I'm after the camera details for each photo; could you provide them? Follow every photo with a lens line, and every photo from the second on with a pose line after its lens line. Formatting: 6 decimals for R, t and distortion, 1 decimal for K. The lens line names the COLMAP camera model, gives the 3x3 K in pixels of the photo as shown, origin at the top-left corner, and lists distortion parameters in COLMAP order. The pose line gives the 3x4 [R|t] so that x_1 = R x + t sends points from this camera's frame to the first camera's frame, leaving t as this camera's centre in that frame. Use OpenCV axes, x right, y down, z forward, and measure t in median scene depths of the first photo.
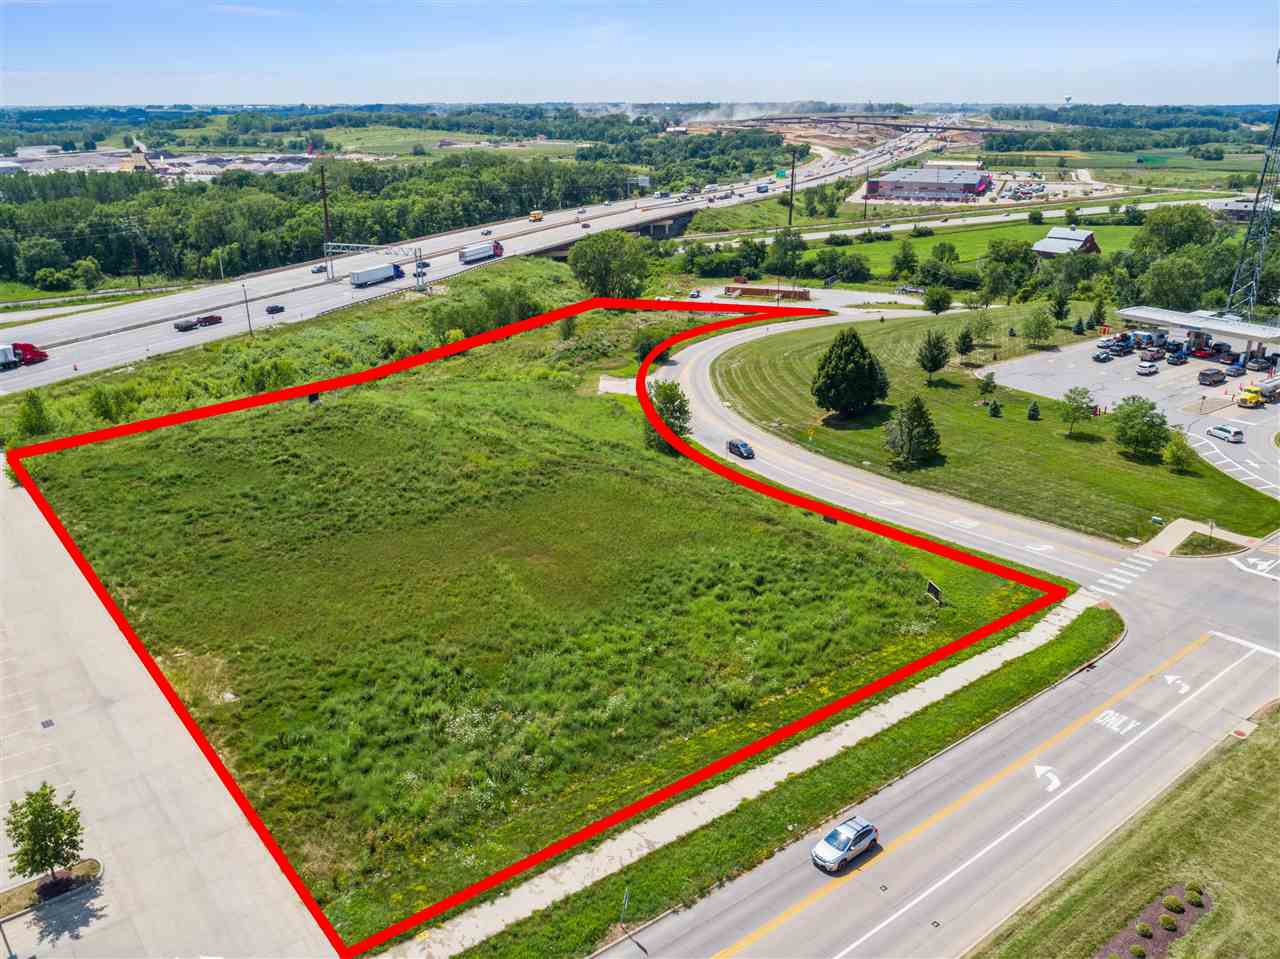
lens RADIAL K [[991.8, 0, 632.8], [0, 991.8, 479.8], [0, 0, 1]] dist [-0.020413, 0.002205]
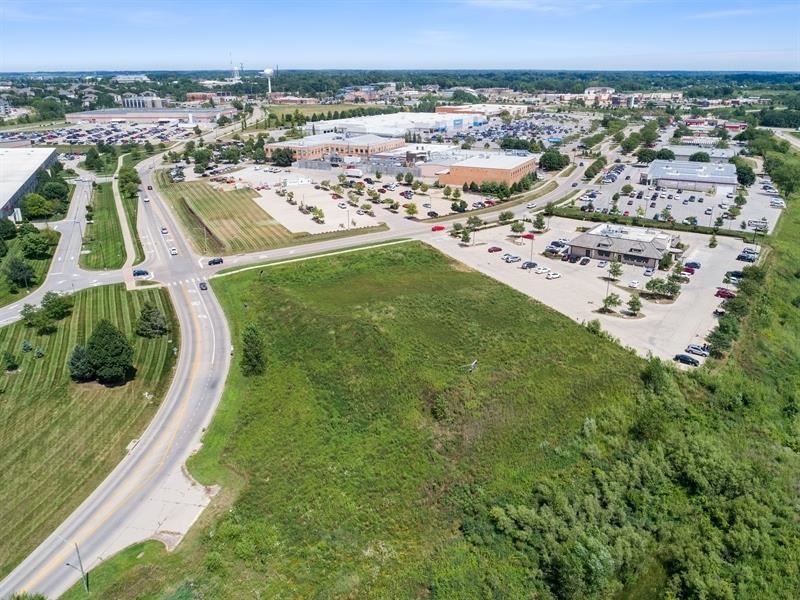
lens RADIAL K [[613.8, 0, 400.0], [0, 613.8, 300.0], [0, 0, 1]] dist [-0.020545, 0.005846]
pose [[-0.974724, -0.080976, 0.208220, -0.359033], [0.077764, 0.750750, 0.655993, -0.676120], [-0.209440, 0.655605, -0.725477, 1.456507]]
